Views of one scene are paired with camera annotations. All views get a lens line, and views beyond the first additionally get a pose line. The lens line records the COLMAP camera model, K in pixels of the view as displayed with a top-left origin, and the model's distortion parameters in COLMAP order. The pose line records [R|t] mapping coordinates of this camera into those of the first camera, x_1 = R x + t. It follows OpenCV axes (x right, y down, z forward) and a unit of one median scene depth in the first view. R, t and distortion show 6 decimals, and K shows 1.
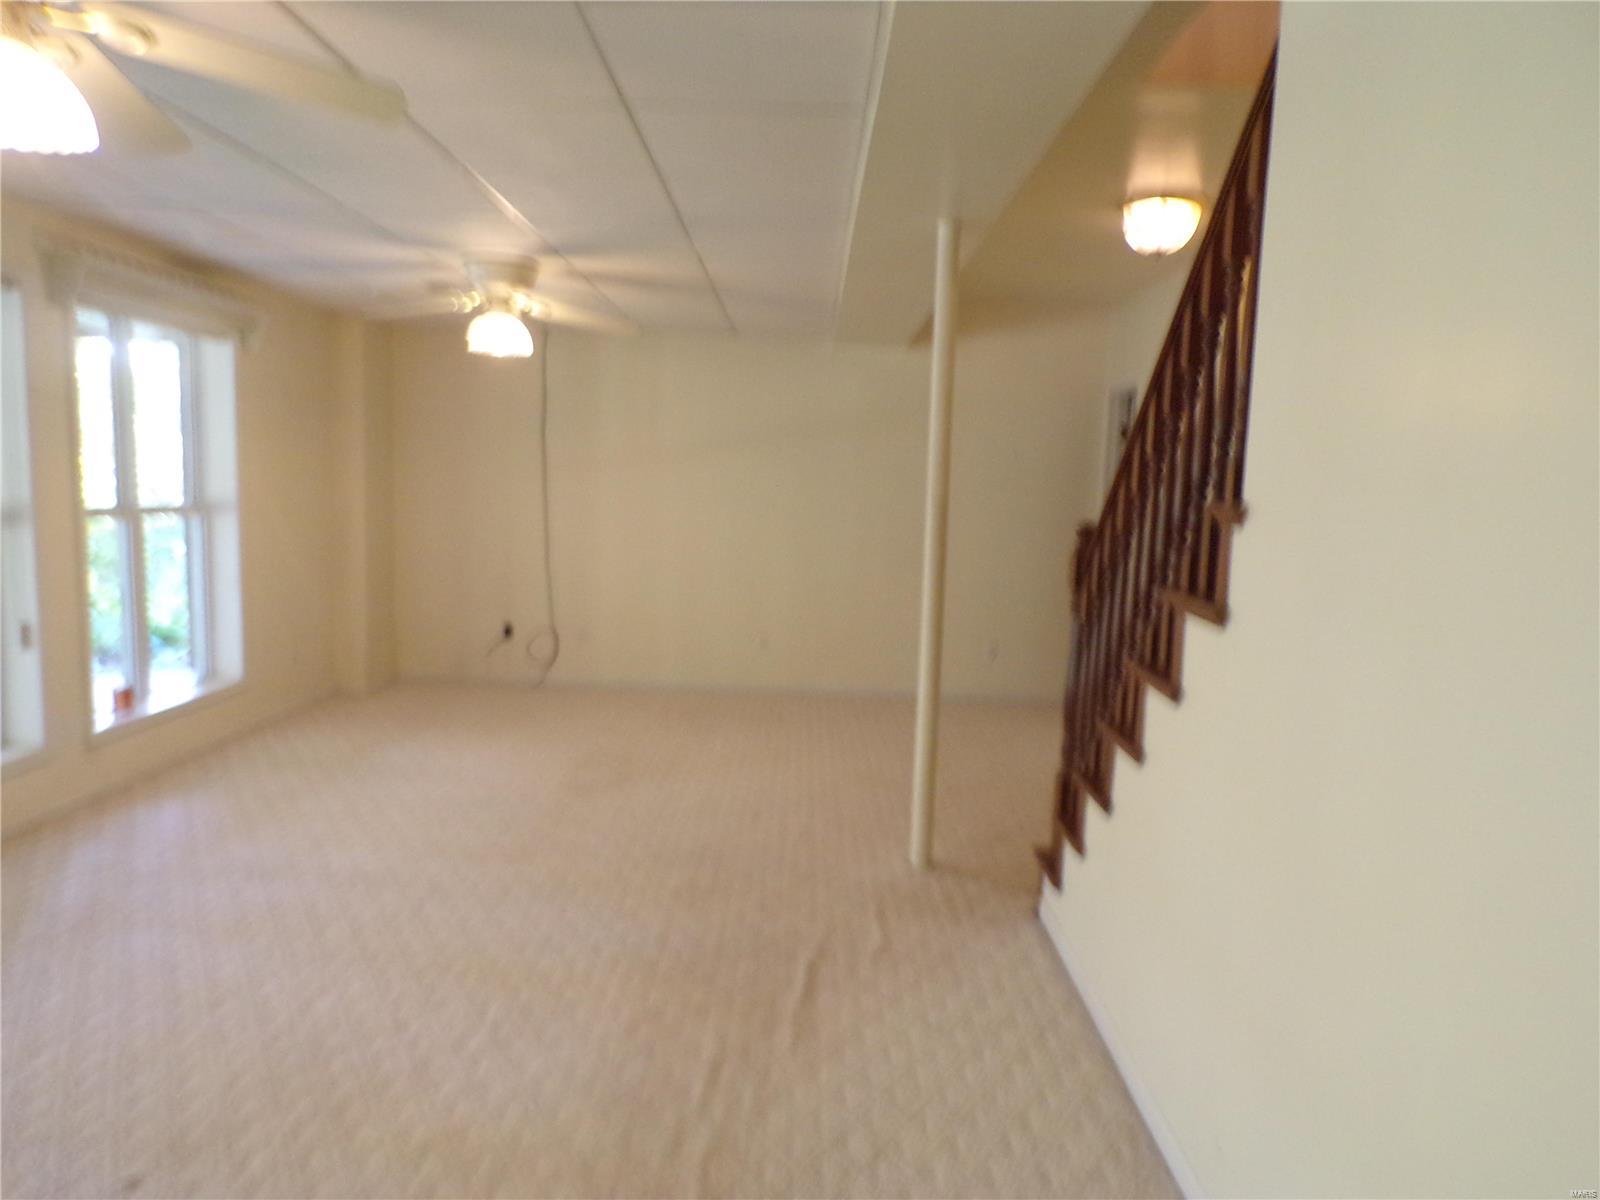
lens RADIAL K [[1097.5, 0, 799.6], [0, 1097.5, 607.7], [0, 0, 1]] dist [-0.006695, 0.011471]
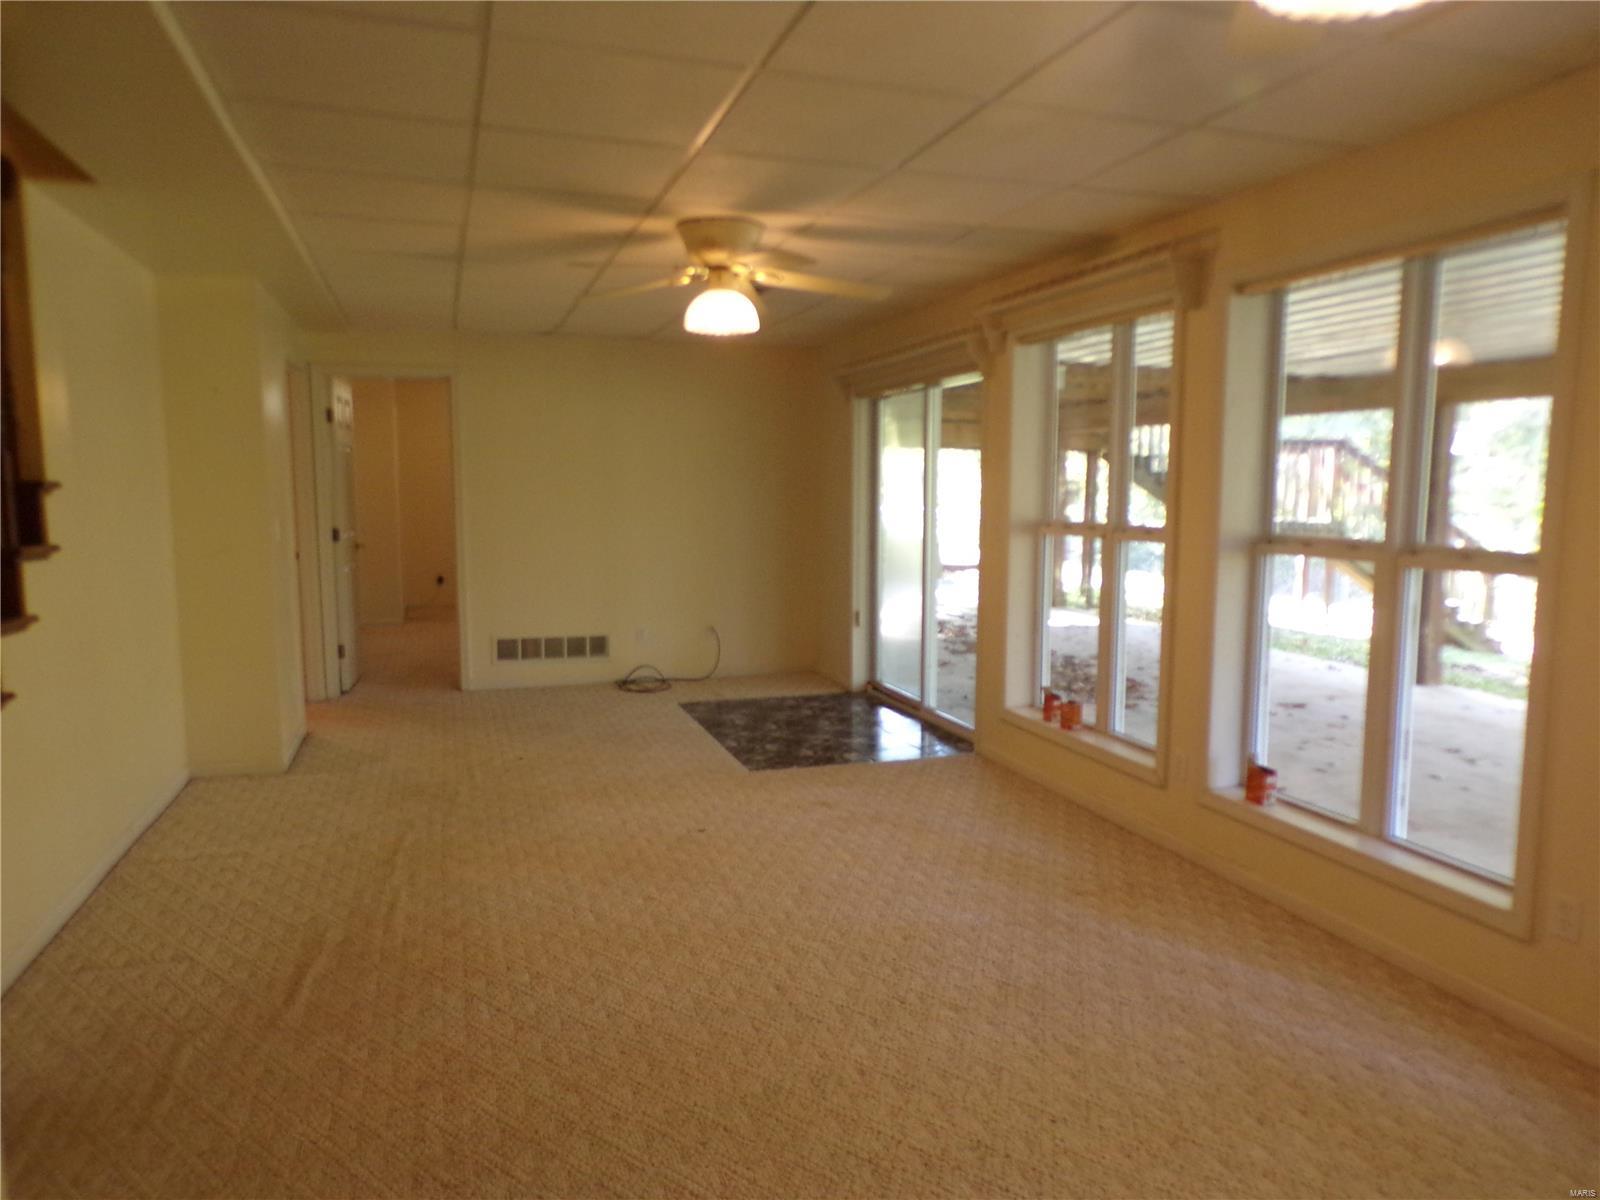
lens RADIAL K [[1097.5, 0, 804.3], [0, 1097.5, 599.2], [0, 0, 1]] dist [-0.006695, 0.011471]
pose [[-0.946081, 0.004383, -0.323900, -0.079396], [-0.064716, 0.977193, 0.202254, -0.170970], [0.317399, 0.212310, -0.924220, 1.517166]]
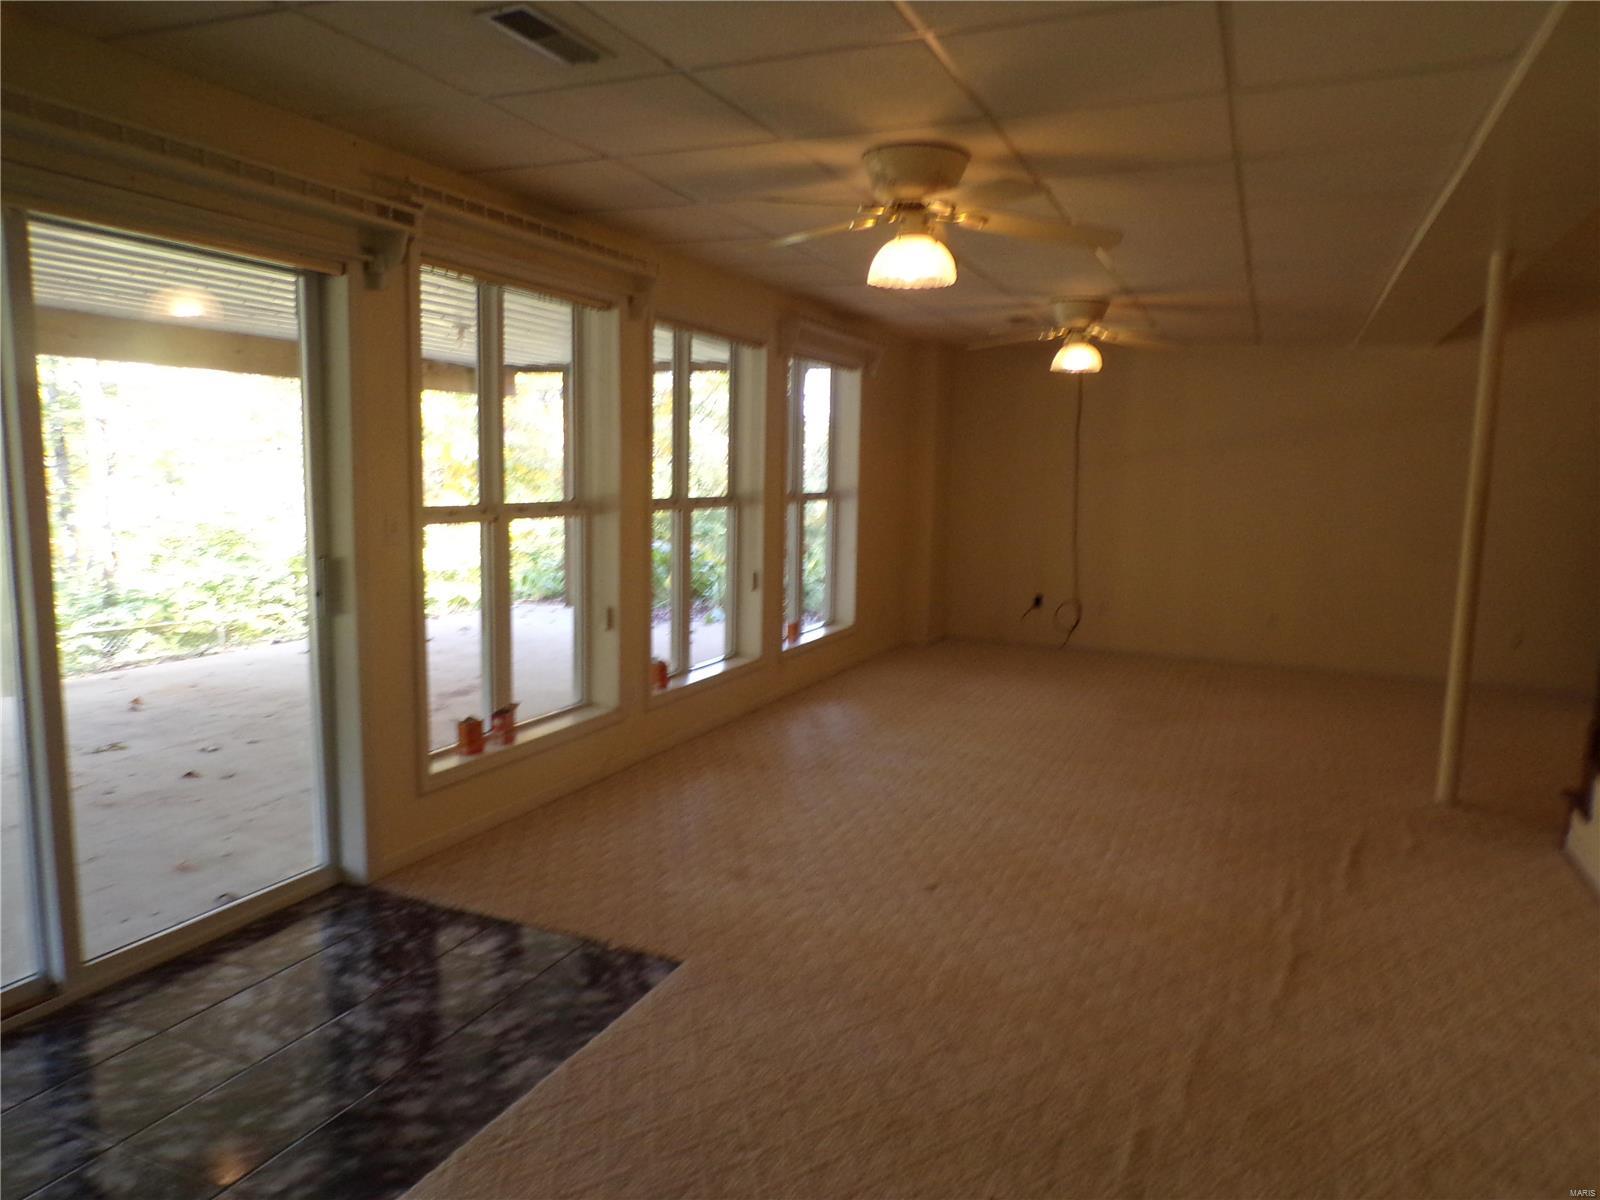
lens RADIAL K [[1097.5, 0, 799.9], [0, 1097.5, 606.3], [0, 0, 1]] dist [-0.006695, 0.011471]
pose [[0.921917, 0.042648, -0.385034, -0.083424], [-0.040469, 0.999086, 0.013765, 0.037958], [0.385269, 0.002892, 0.922800, -0.347924]]
